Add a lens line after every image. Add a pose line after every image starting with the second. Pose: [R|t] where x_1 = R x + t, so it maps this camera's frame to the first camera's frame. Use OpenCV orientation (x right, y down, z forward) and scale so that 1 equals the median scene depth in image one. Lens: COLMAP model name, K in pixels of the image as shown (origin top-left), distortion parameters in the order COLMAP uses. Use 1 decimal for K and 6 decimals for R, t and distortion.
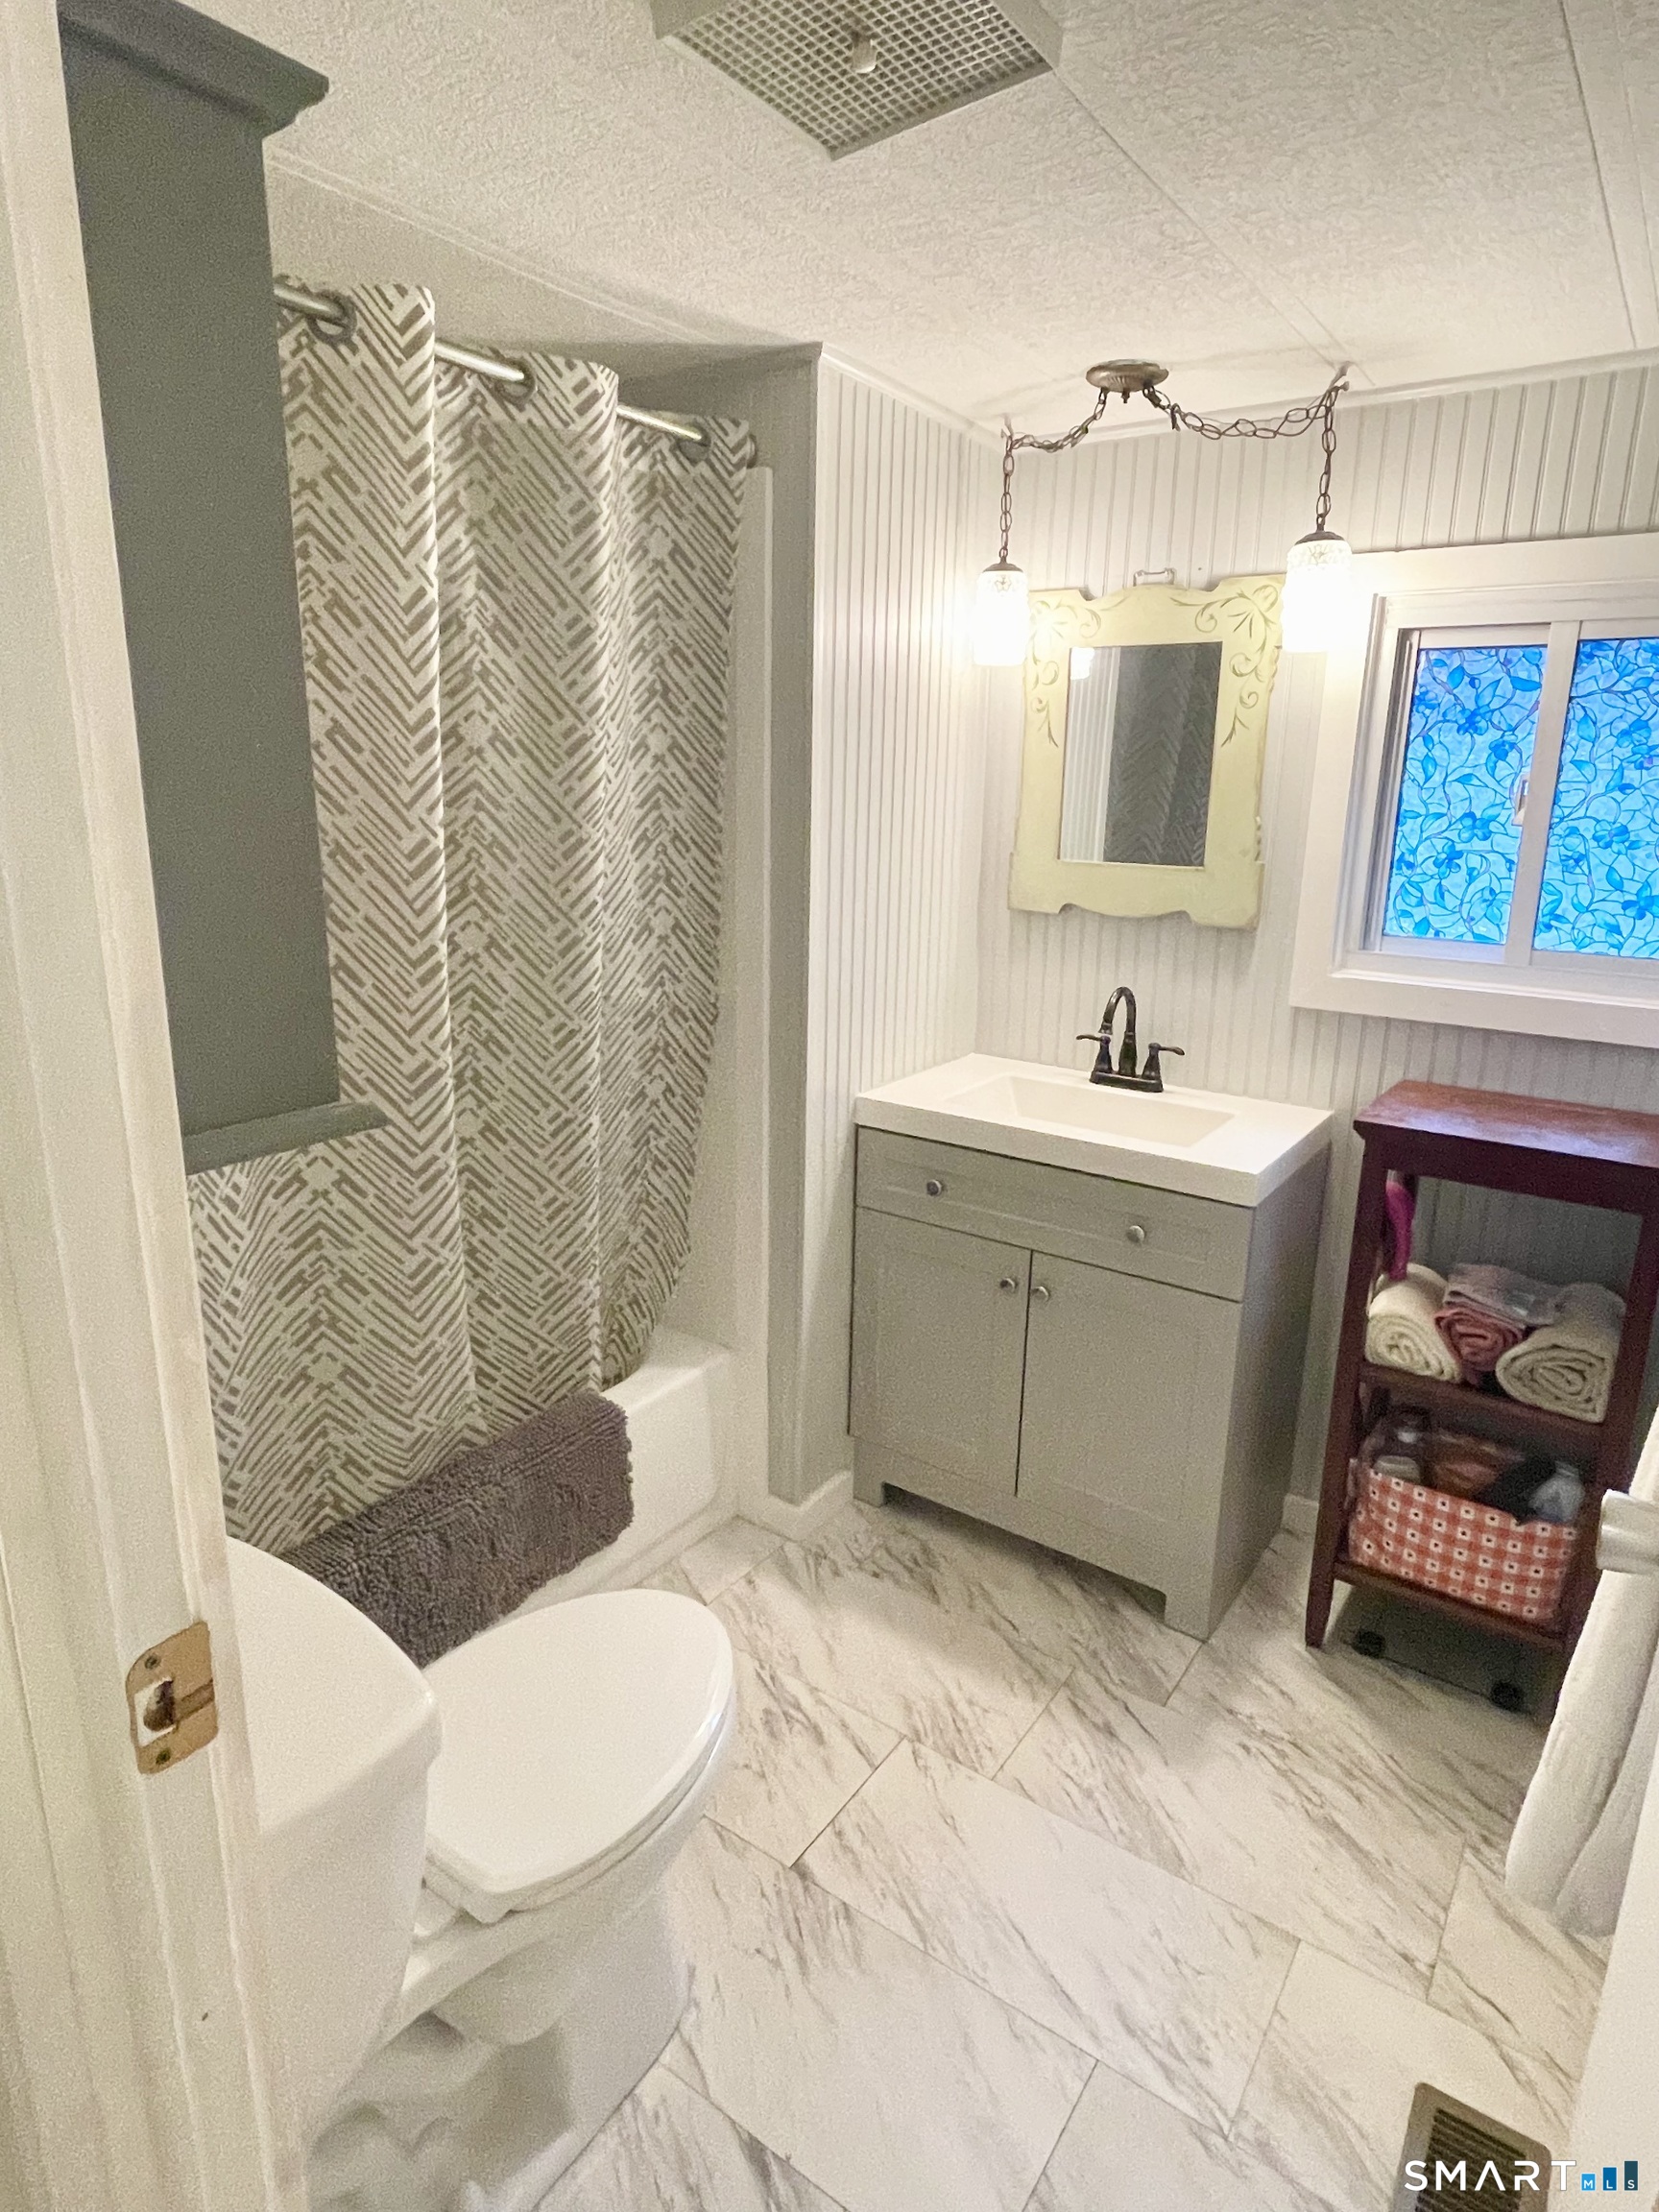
lens RADIAL K [[1267.8, 0, 825.0], [0, 1267.8, 1104.4], [0, 0, 1]] dist [-0.004063, -0.001177]
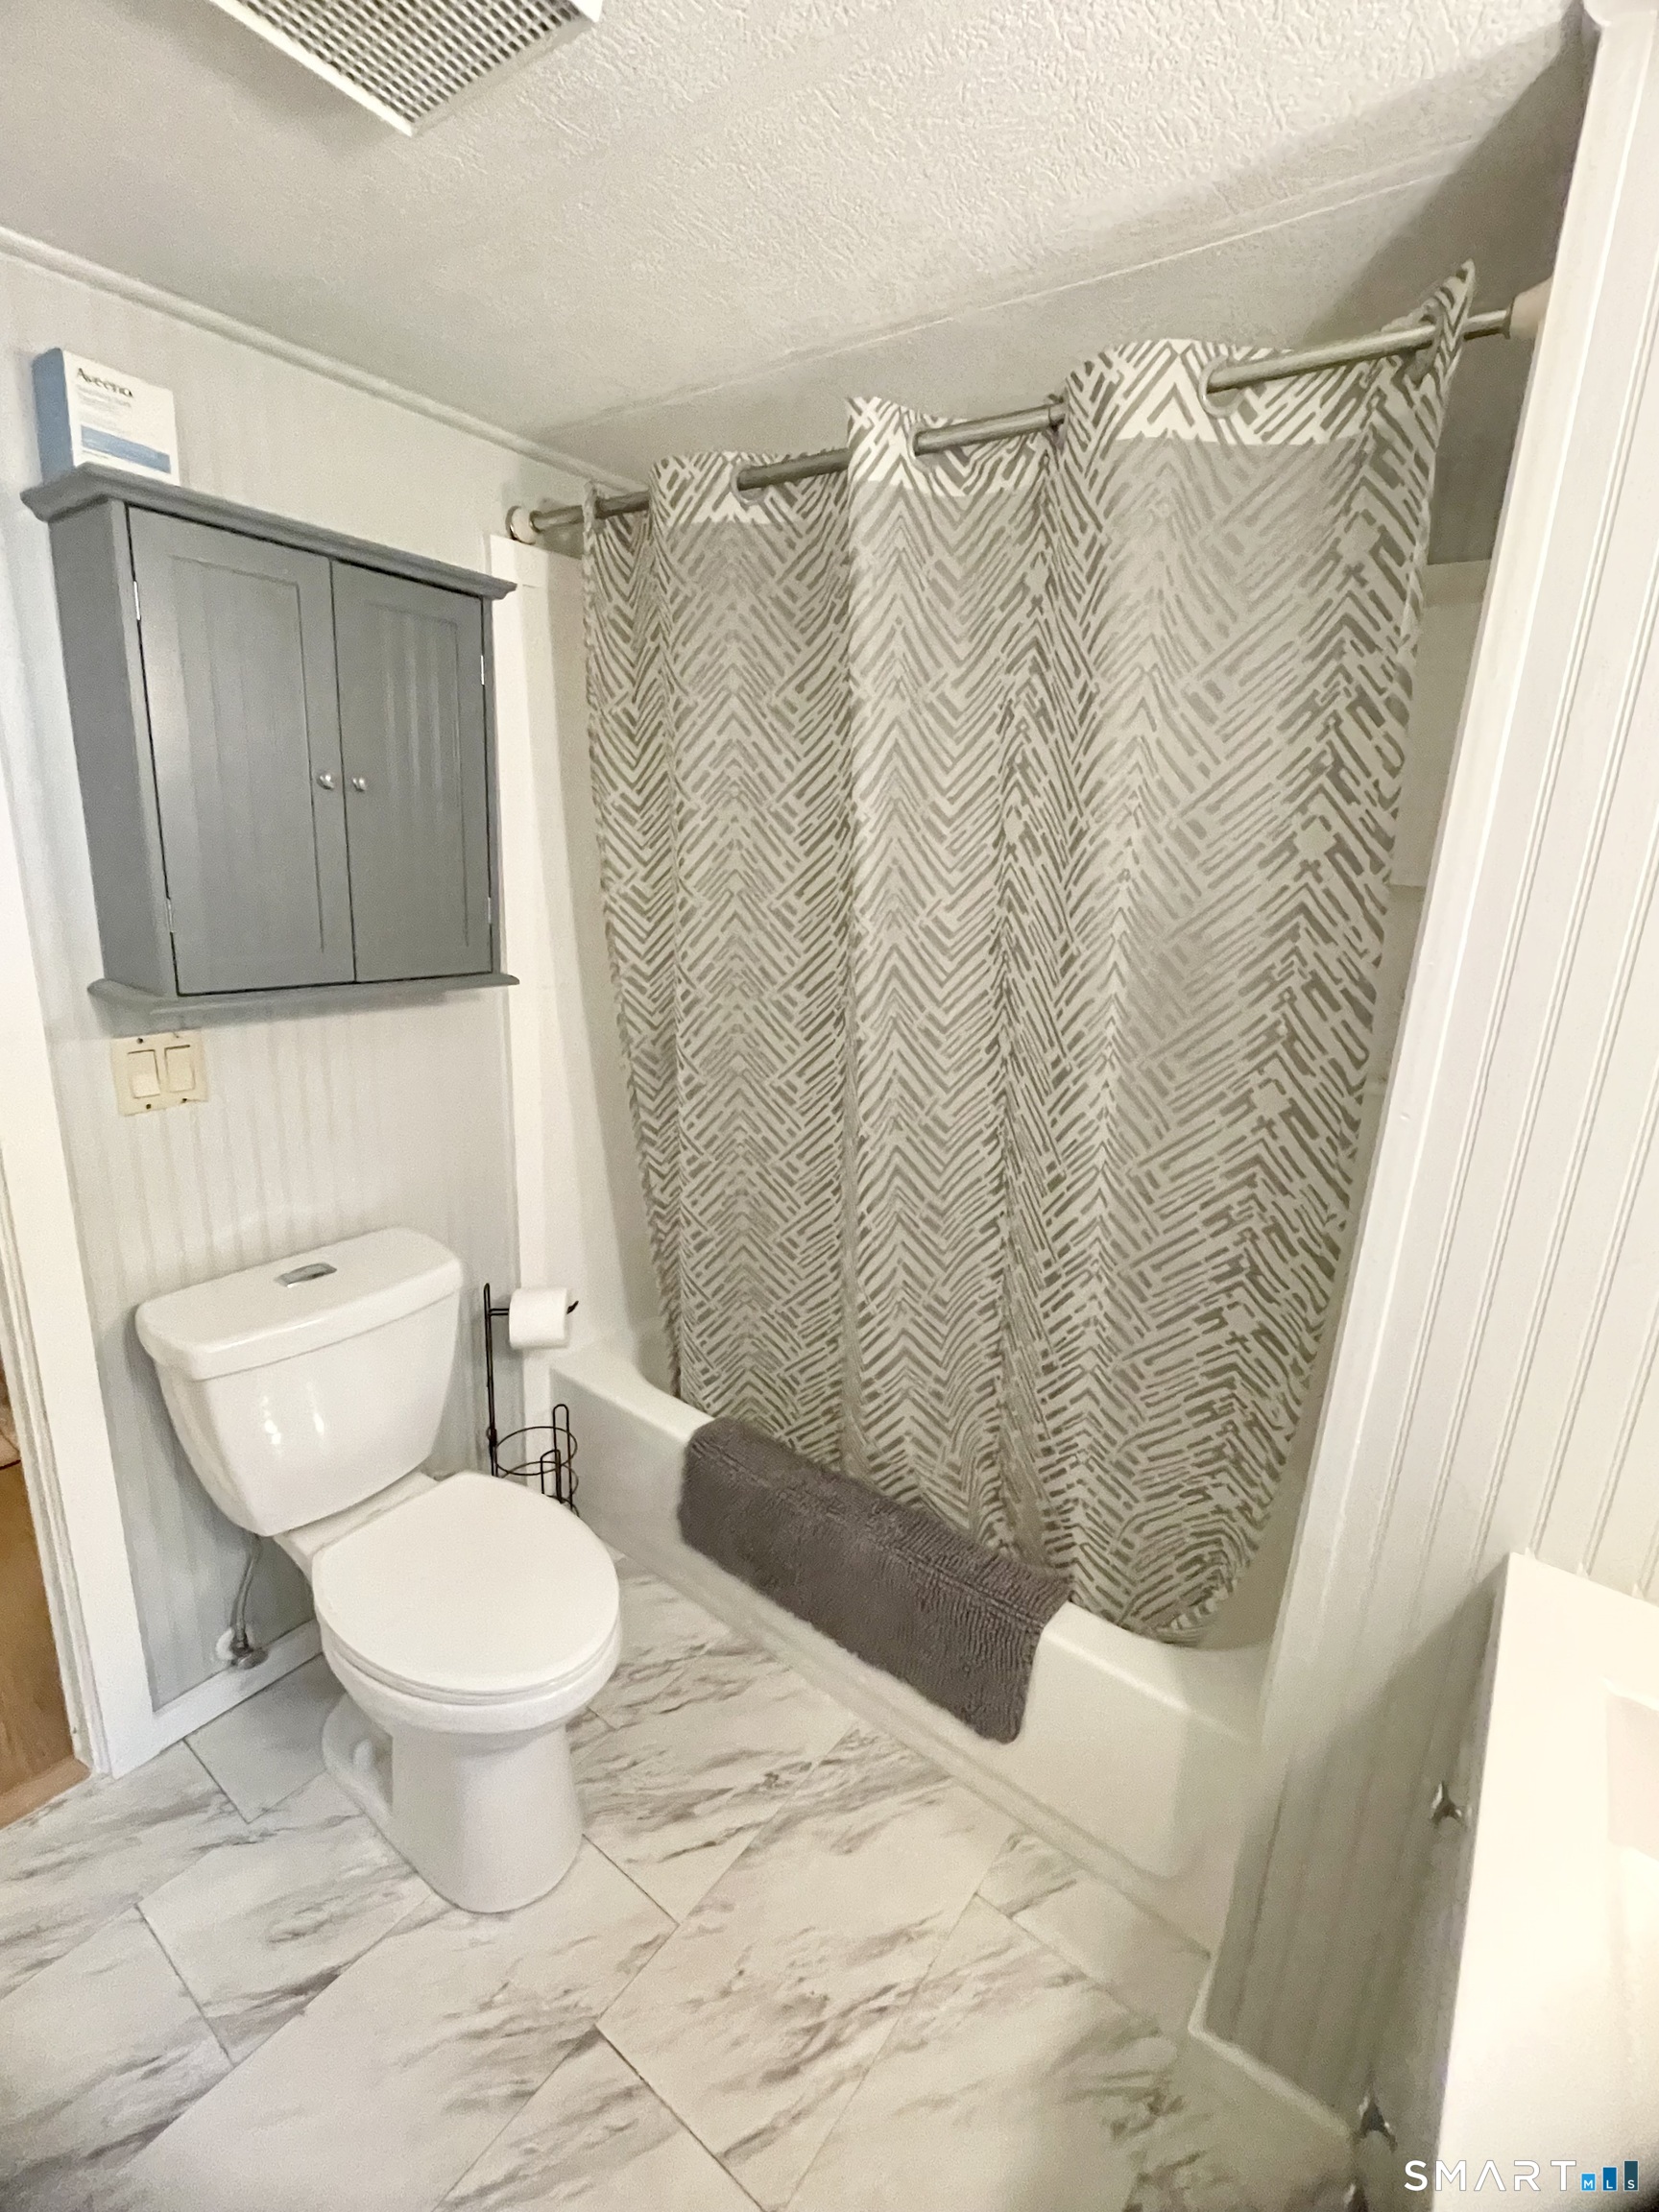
lens RADIAL K [[988.2, 0, 826.0], [0, 988.2, 1101.2], [0, 0, 1]] dist [-0.000954, -0.000178]
pose [[-0.035968, 0.237910, -0.970621, 0.454796], [-0.302824, 0.922991, 0.237457, -0.220703], [0.952368, 0.302468, 0.038847, 0.832060]]
